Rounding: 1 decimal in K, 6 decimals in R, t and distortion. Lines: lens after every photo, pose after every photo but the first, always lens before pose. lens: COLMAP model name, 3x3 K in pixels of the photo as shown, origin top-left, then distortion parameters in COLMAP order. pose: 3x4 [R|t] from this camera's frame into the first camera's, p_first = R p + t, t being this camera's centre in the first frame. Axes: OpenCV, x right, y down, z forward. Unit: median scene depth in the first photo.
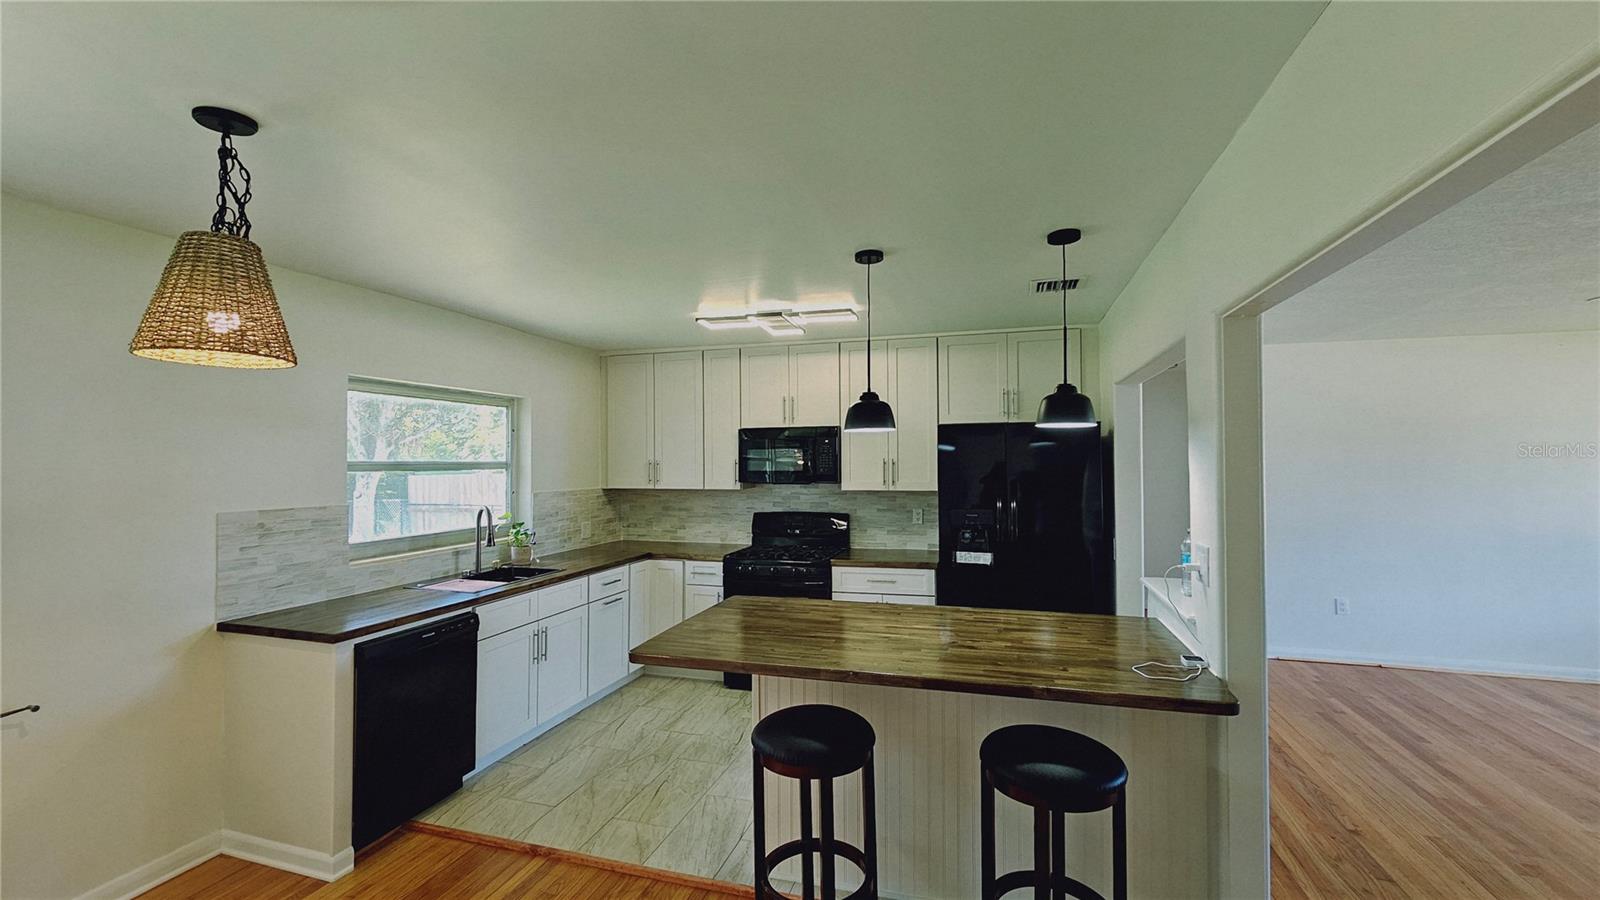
lens RADIAL K [[652.6, 0, 803.5], [0, 652.6, 451.1], [0, 0, 1]] dist [-0.005933, 0.001333]
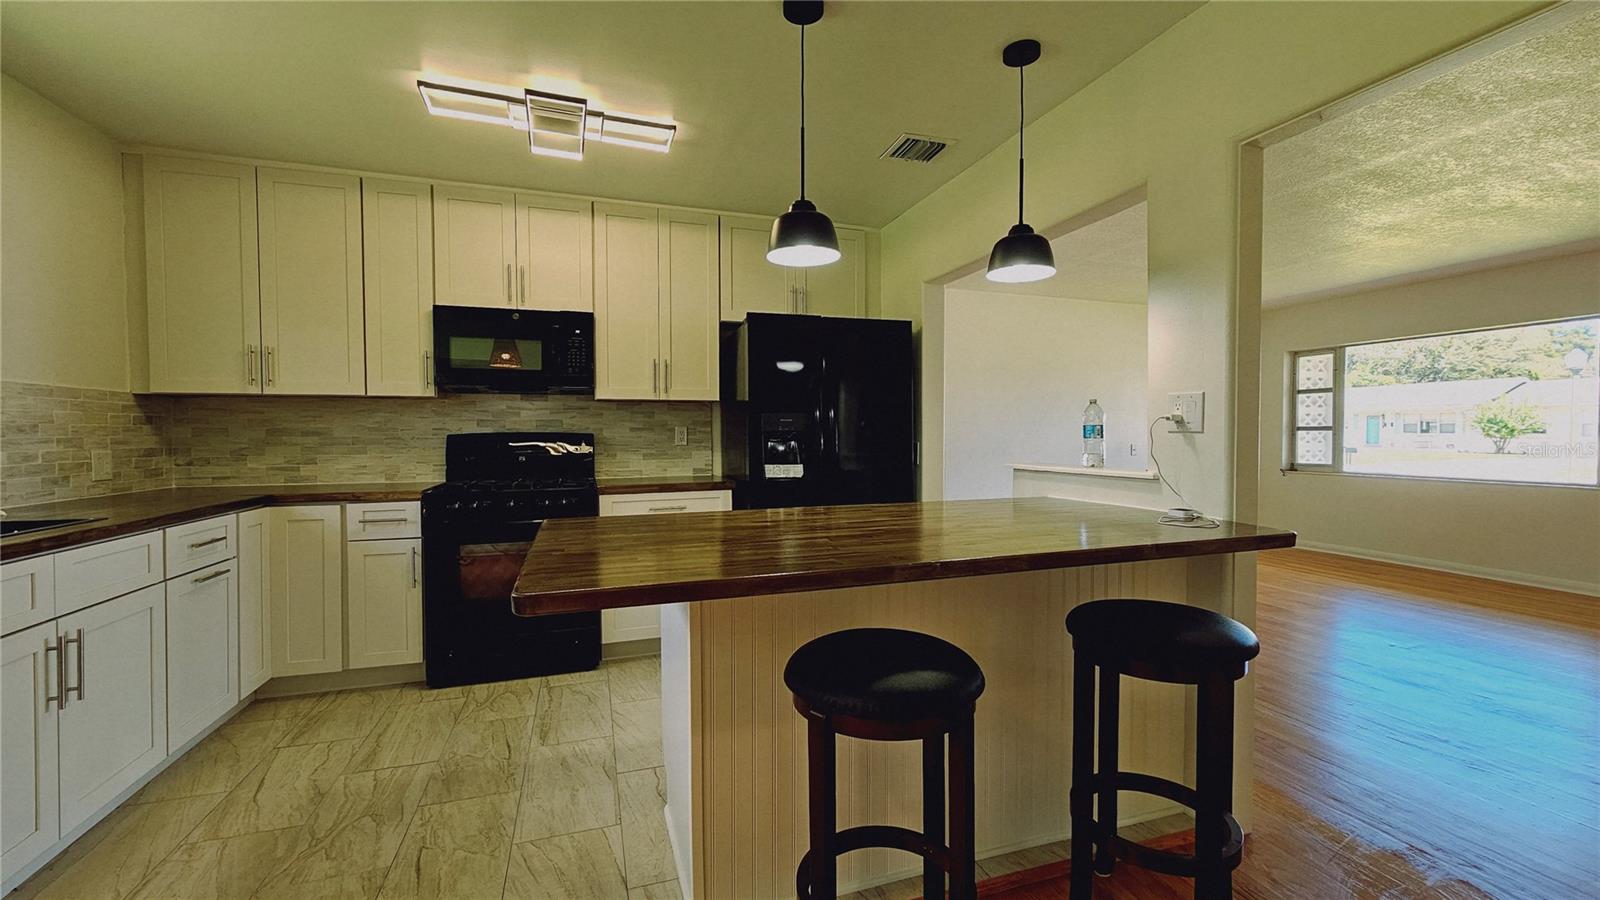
lens RADIAL K [[652.6, 0, 807.3], [0, 652.6, 451.0], [0, 0, 1]] dist [-0.005933, 0.001333]
pose [[0.816209, -0.013159, 0.577607, -0.184374], [-0.011094, 0.999199, 0.038440, 0.090960], [-0.577651, -0.037783, 0.815409, 0.245438]]
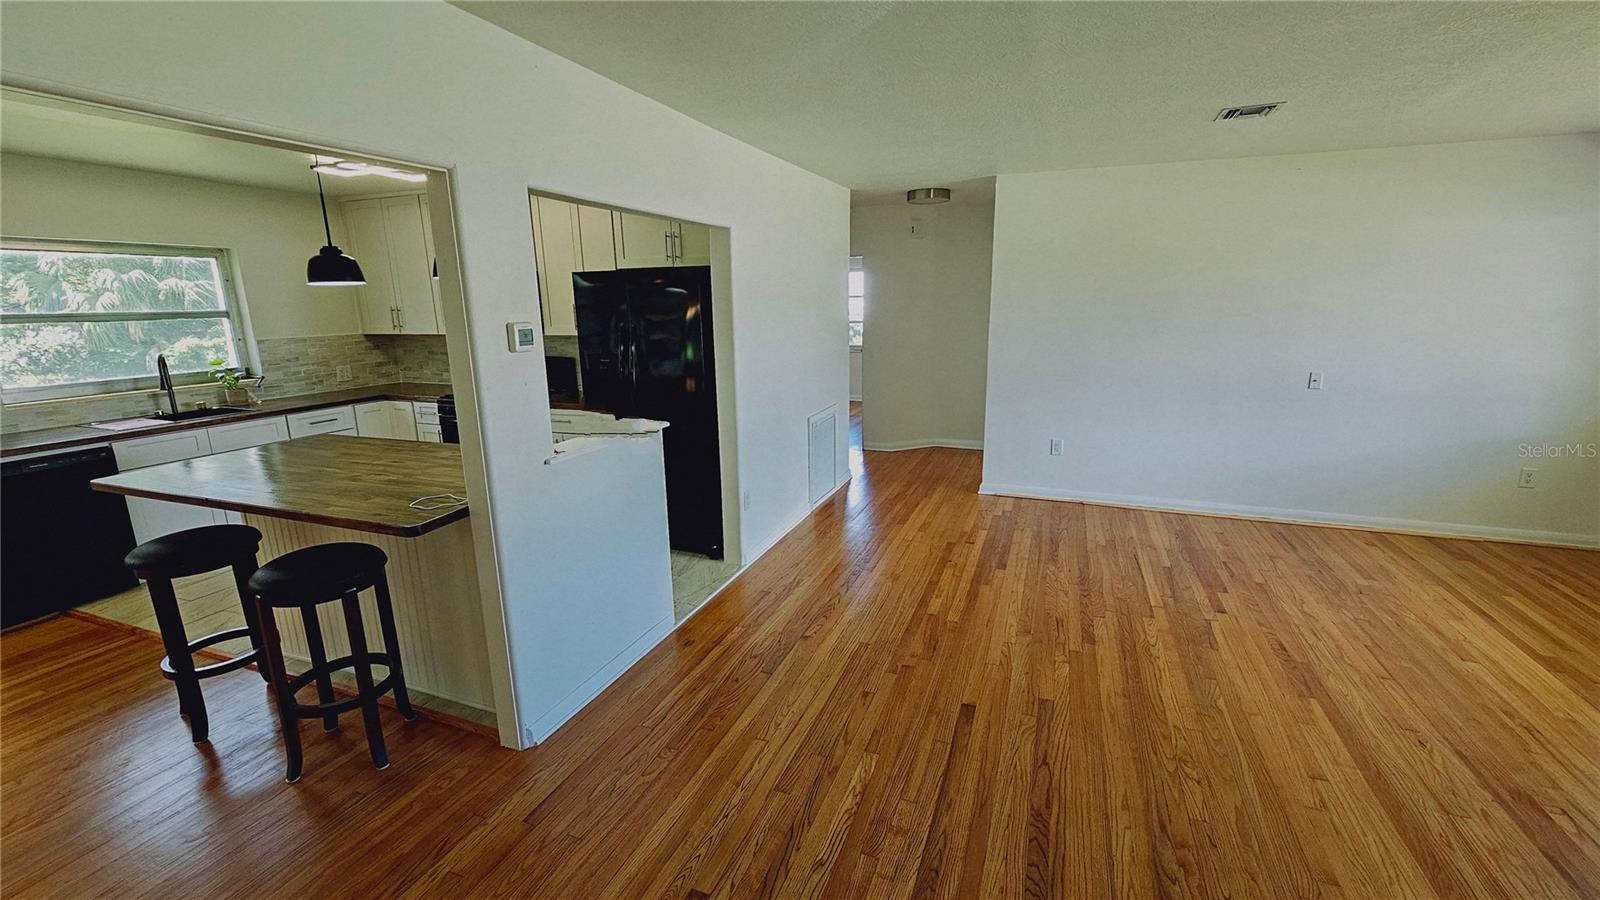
lens RADIAL K [[652.6, 0, 807.1], [0, 652.6, 449.6], [0, 0, 1]] dist [-0.005933, 0.001333]
pose [[0.997553, 0.006843, -0.069575, 0.563235], [0.010233, 0.970189, 0.242132, -0.011037], [0.069158, -0.242251, 0.967746, -0.024550]]
